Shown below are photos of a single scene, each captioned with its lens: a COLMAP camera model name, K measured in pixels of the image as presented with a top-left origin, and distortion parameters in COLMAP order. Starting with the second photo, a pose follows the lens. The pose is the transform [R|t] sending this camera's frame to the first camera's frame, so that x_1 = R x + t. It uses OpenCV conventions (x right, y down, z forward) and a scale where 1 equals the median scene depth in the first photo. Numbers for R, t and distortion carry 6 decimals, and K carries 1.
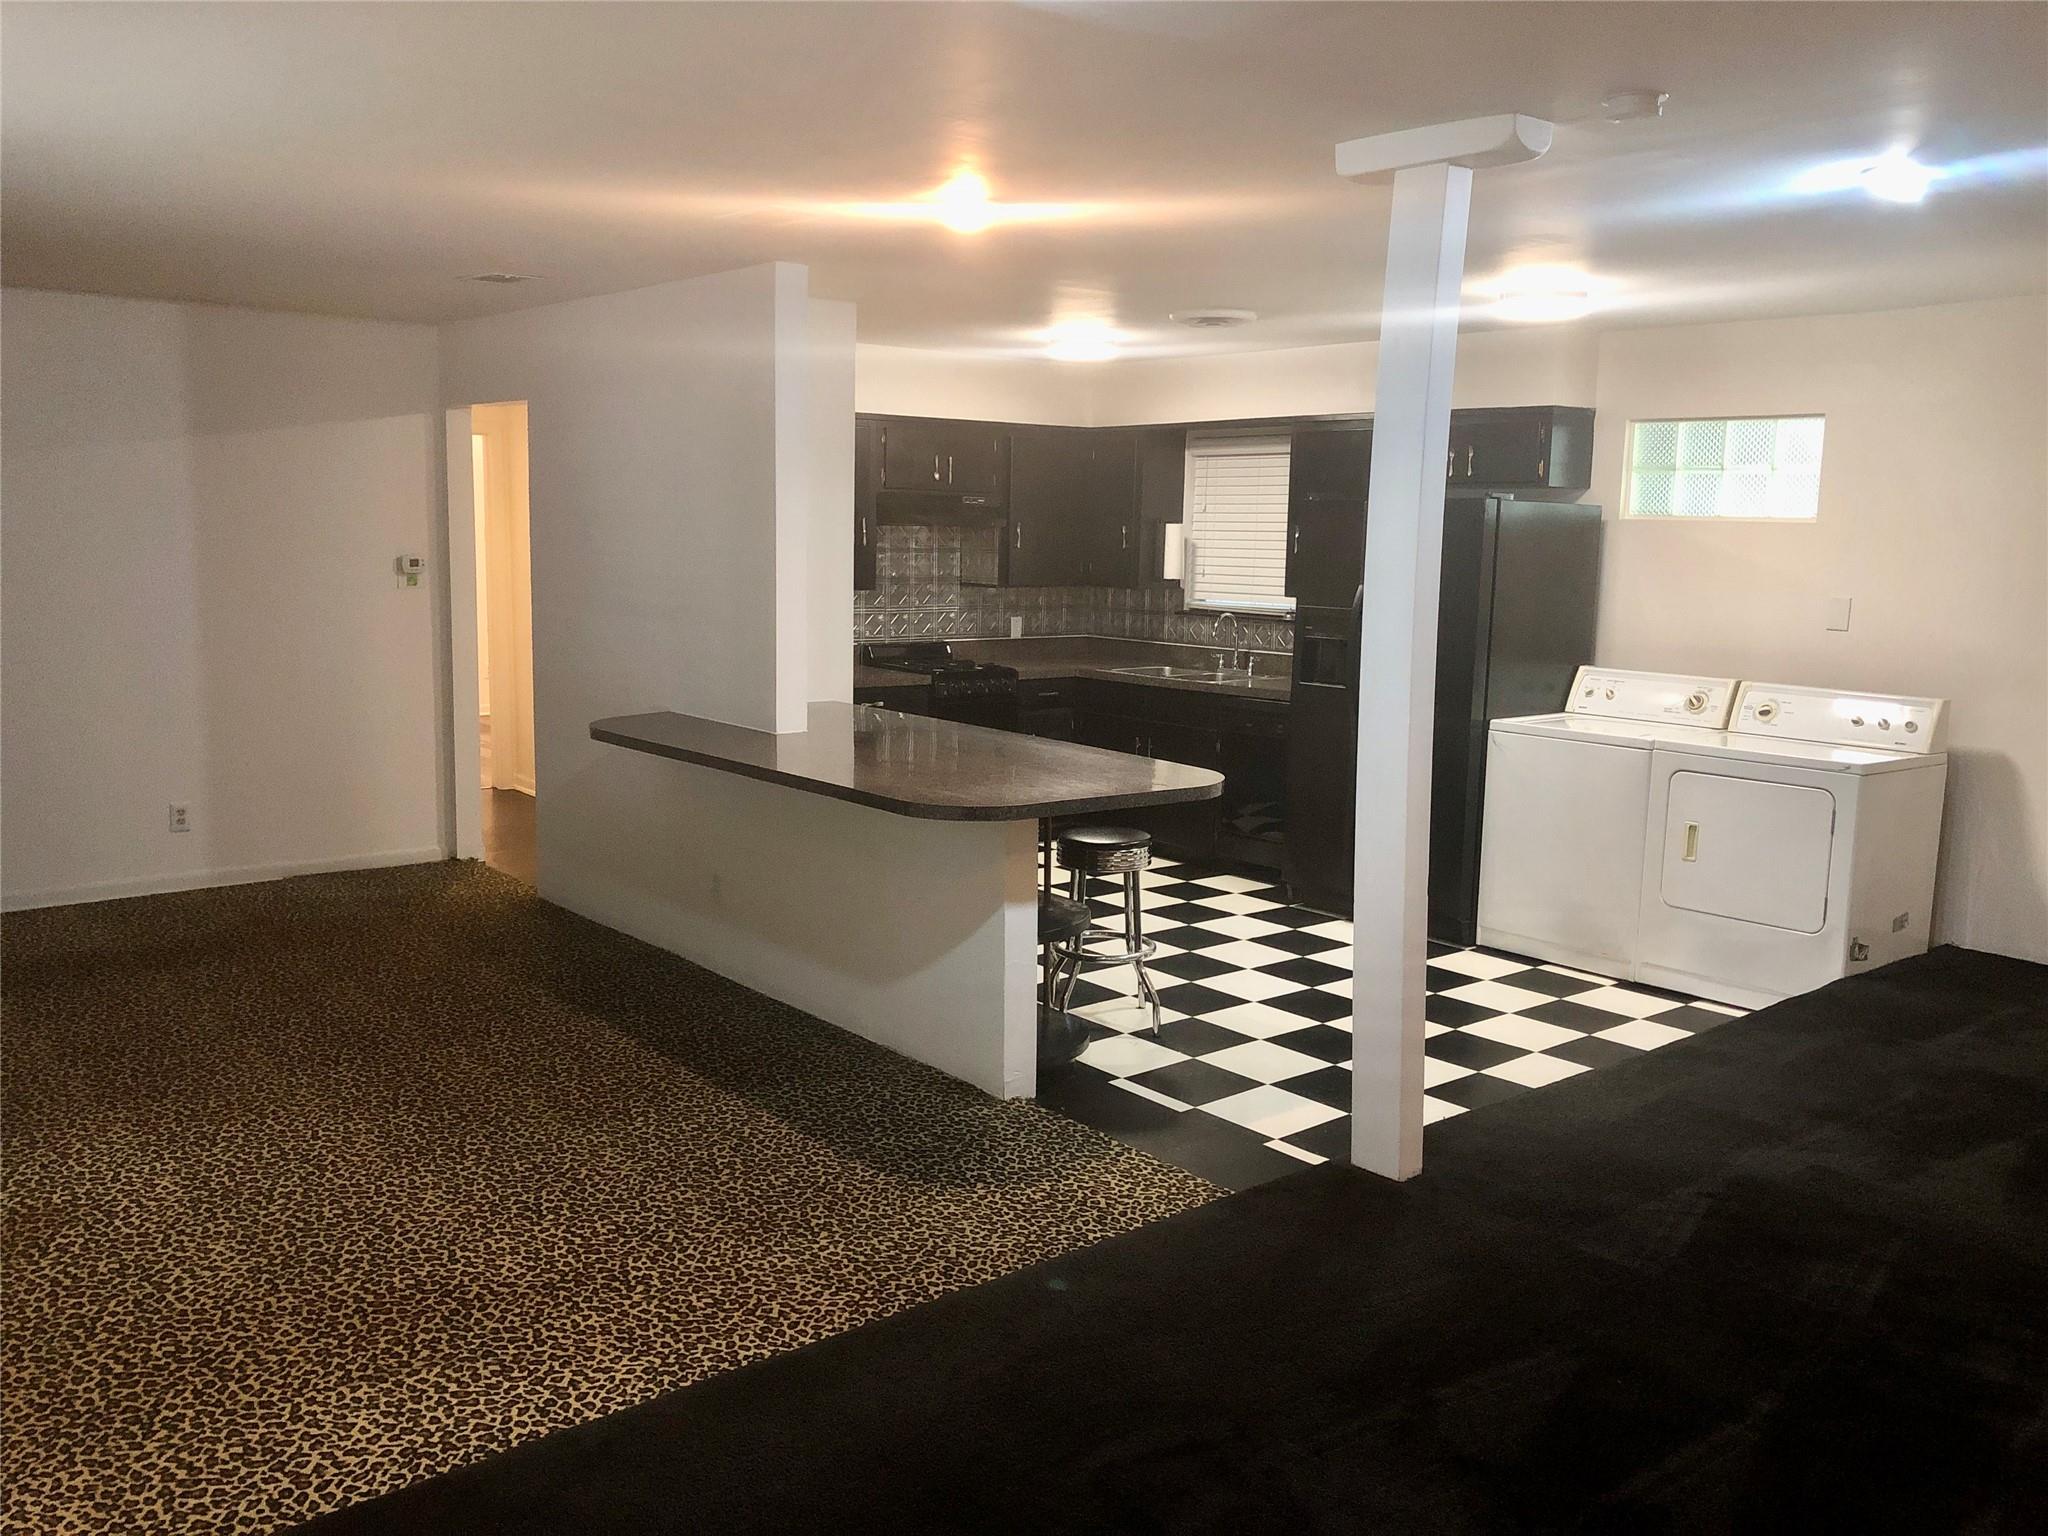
lens RADIAL K [[1687.5, 0, 1024.0], [0, 1687.5, 768.0], [0, 0, 1]] dist [0.018913, -0.067679]
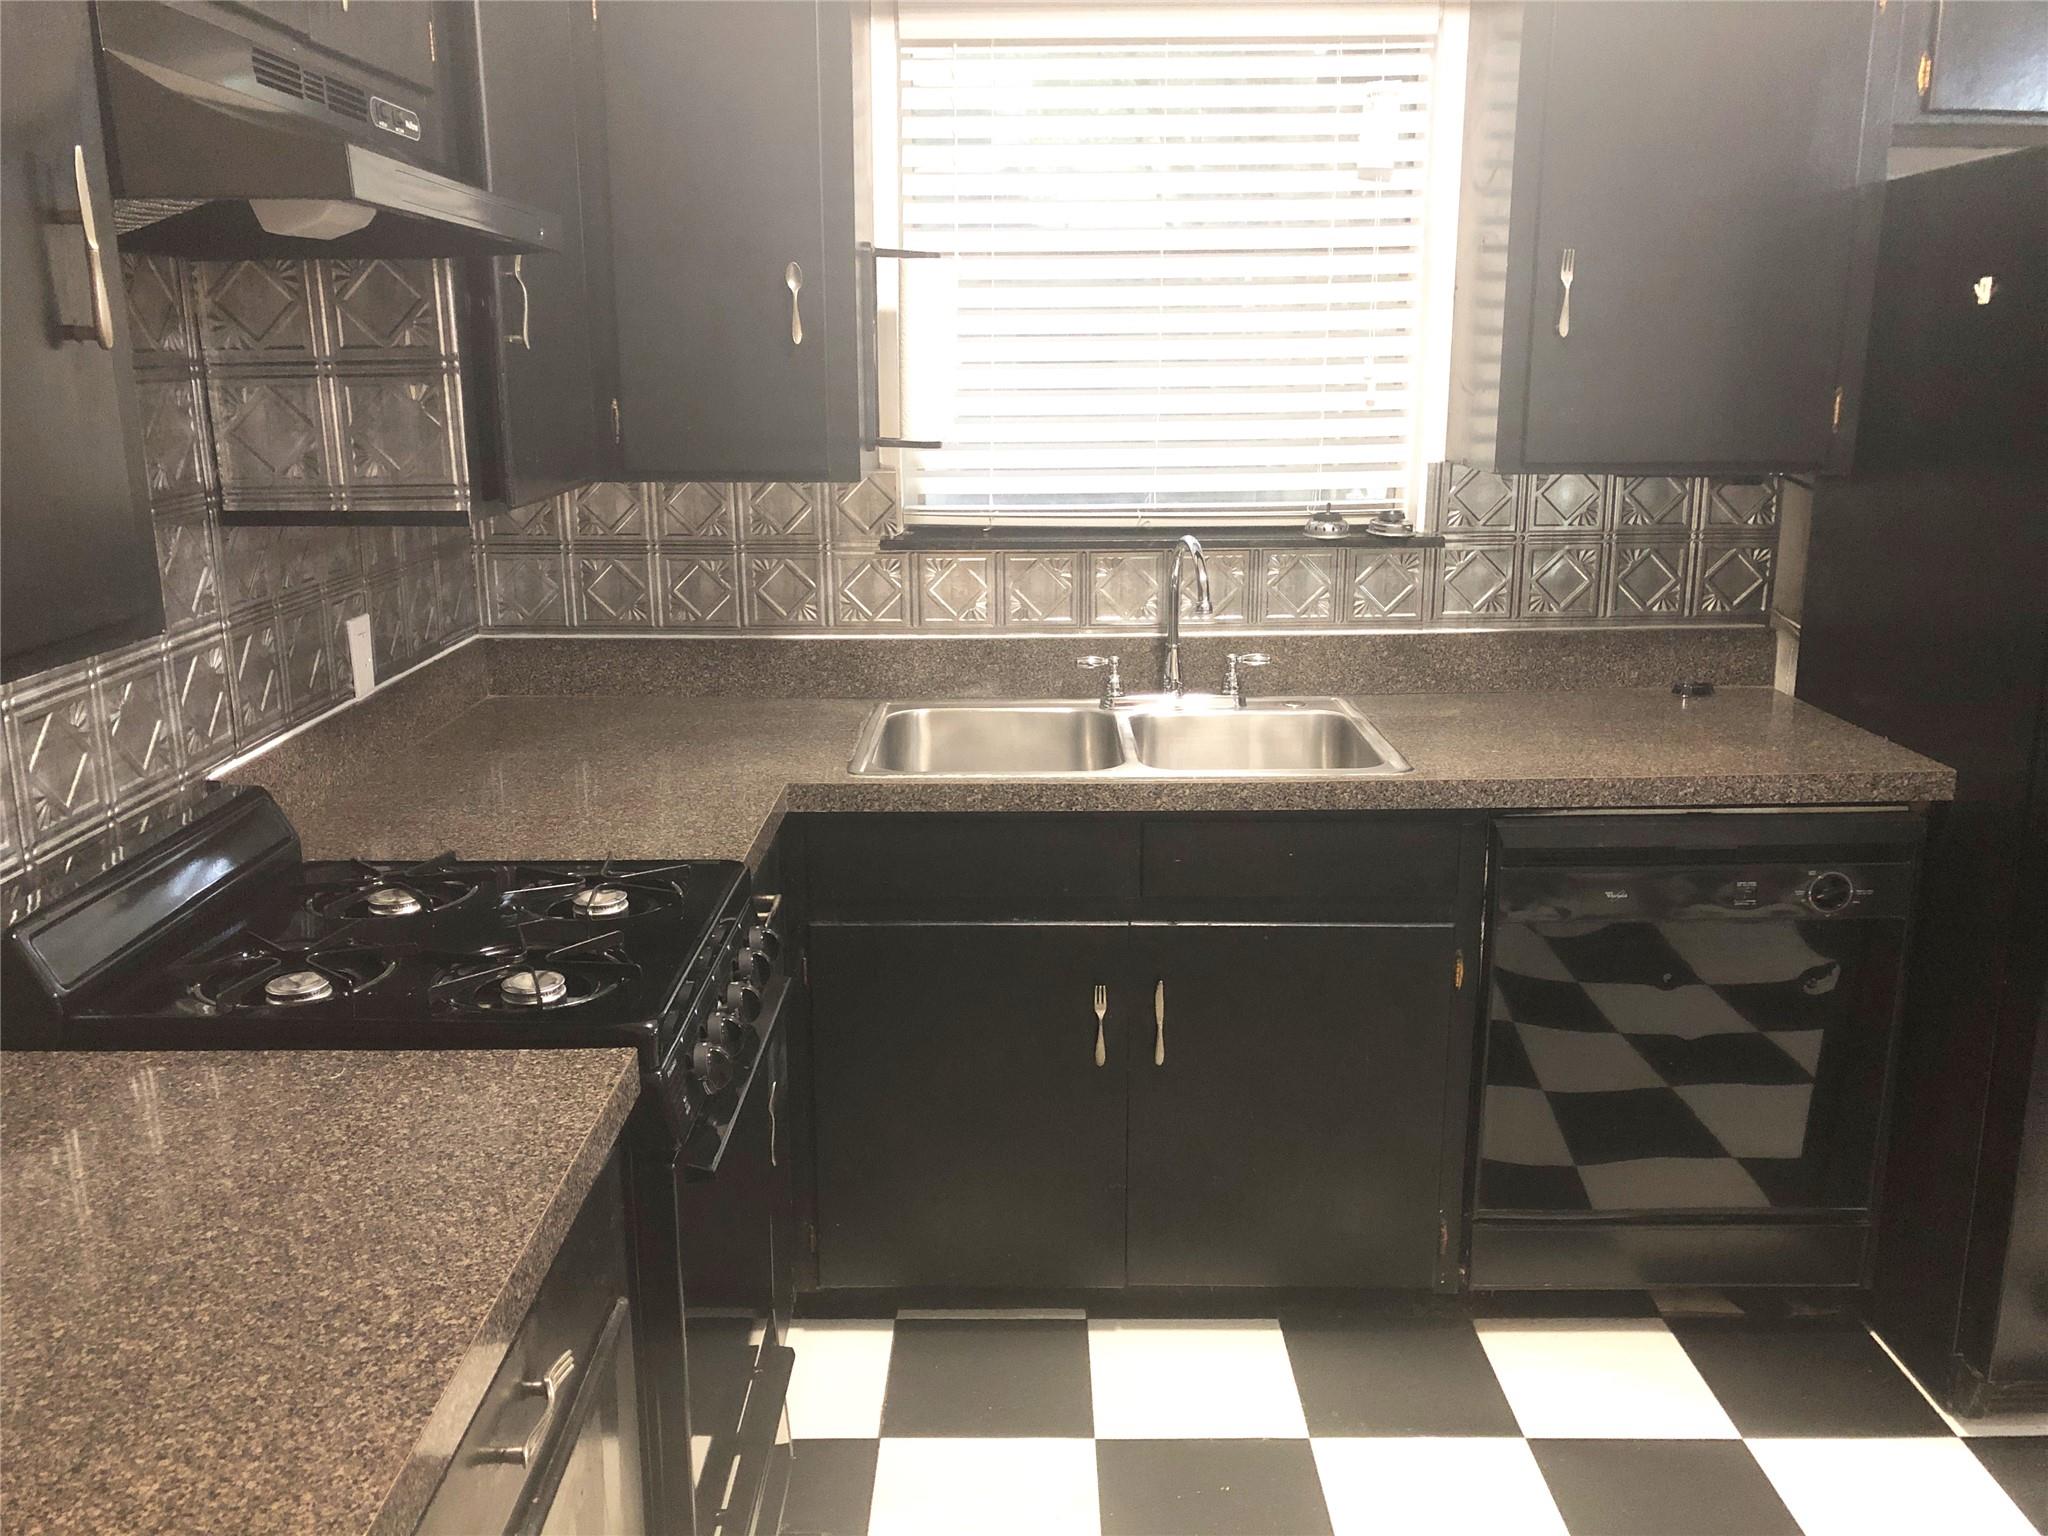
lens RADIAL K [[1678.9, 0, 1001.9], [0, 1678.9, 749.8], [0, 0, 1]] dist [0.068460, -0.084613]
pose [[0.660828, -0.198044, 0.723937, -0.145274], [0.128705, 0.980172, 0.150655, -0.102515], [-0.739420, -0.006383, 0.673215, 0.789573]]
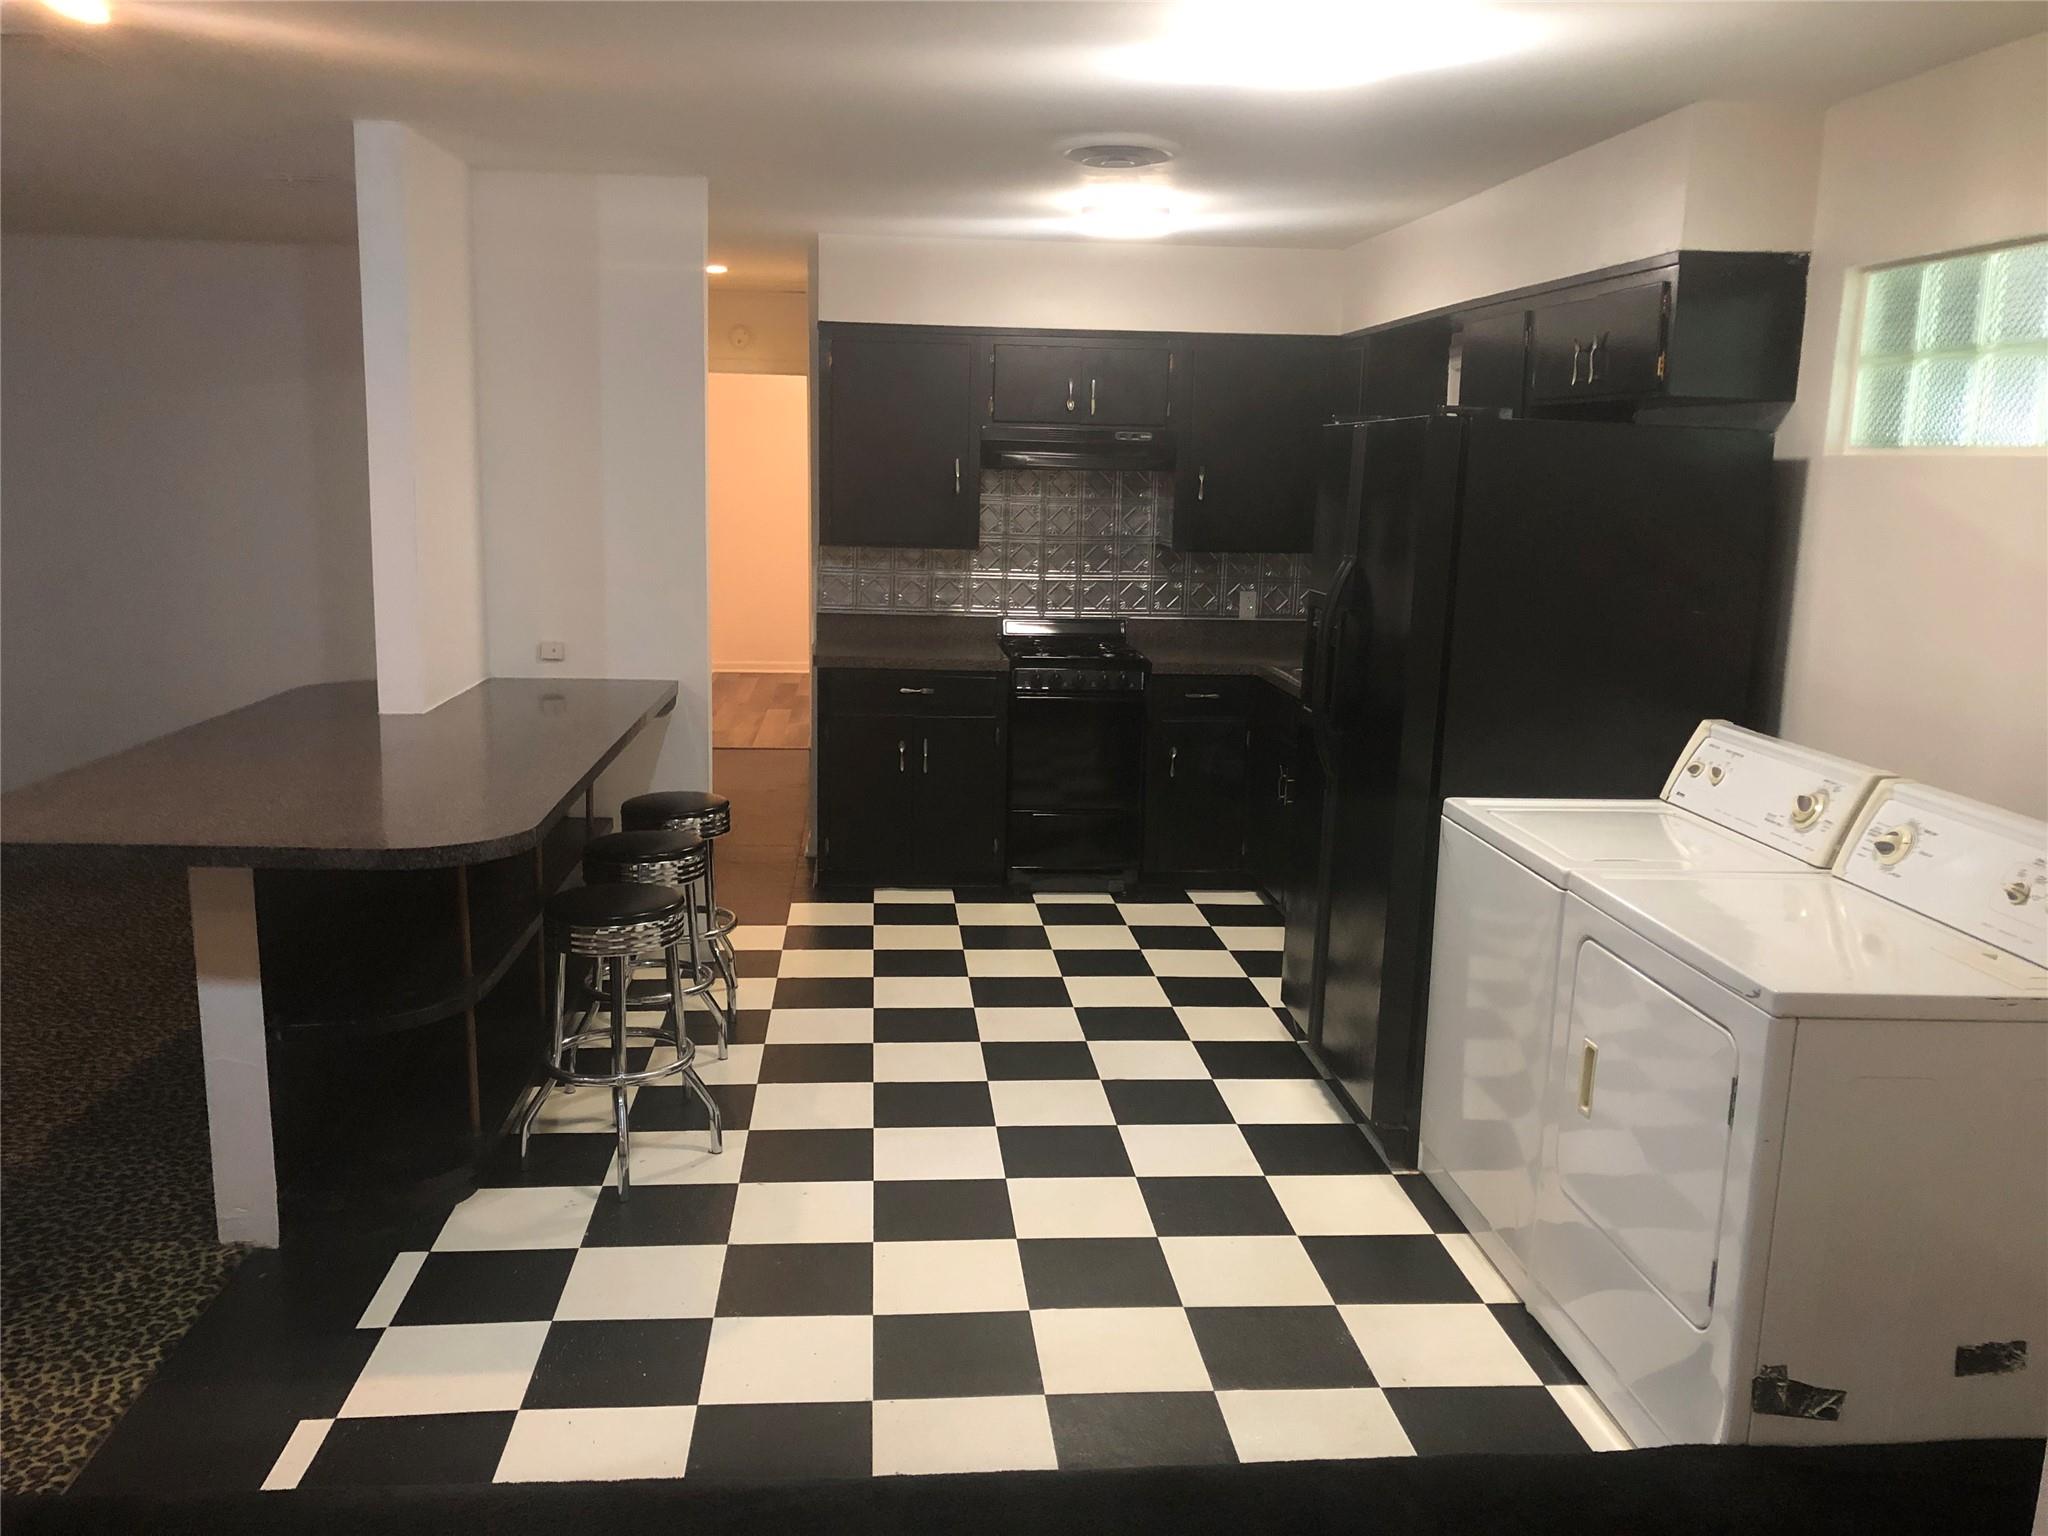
lens RADIAL K [[1689.5, 0, 1024.0], [0, 1689.5, 768.0], [0, 0, 1]] dist [0.071509, -0.071863]
pose [[0.819837, 0.104490, -0.562982, 0.374650], [-0.091560, 0.994480, 0.051243, -0.042739], [0.565229, 0.009536, 0.824879, 0.330529]]
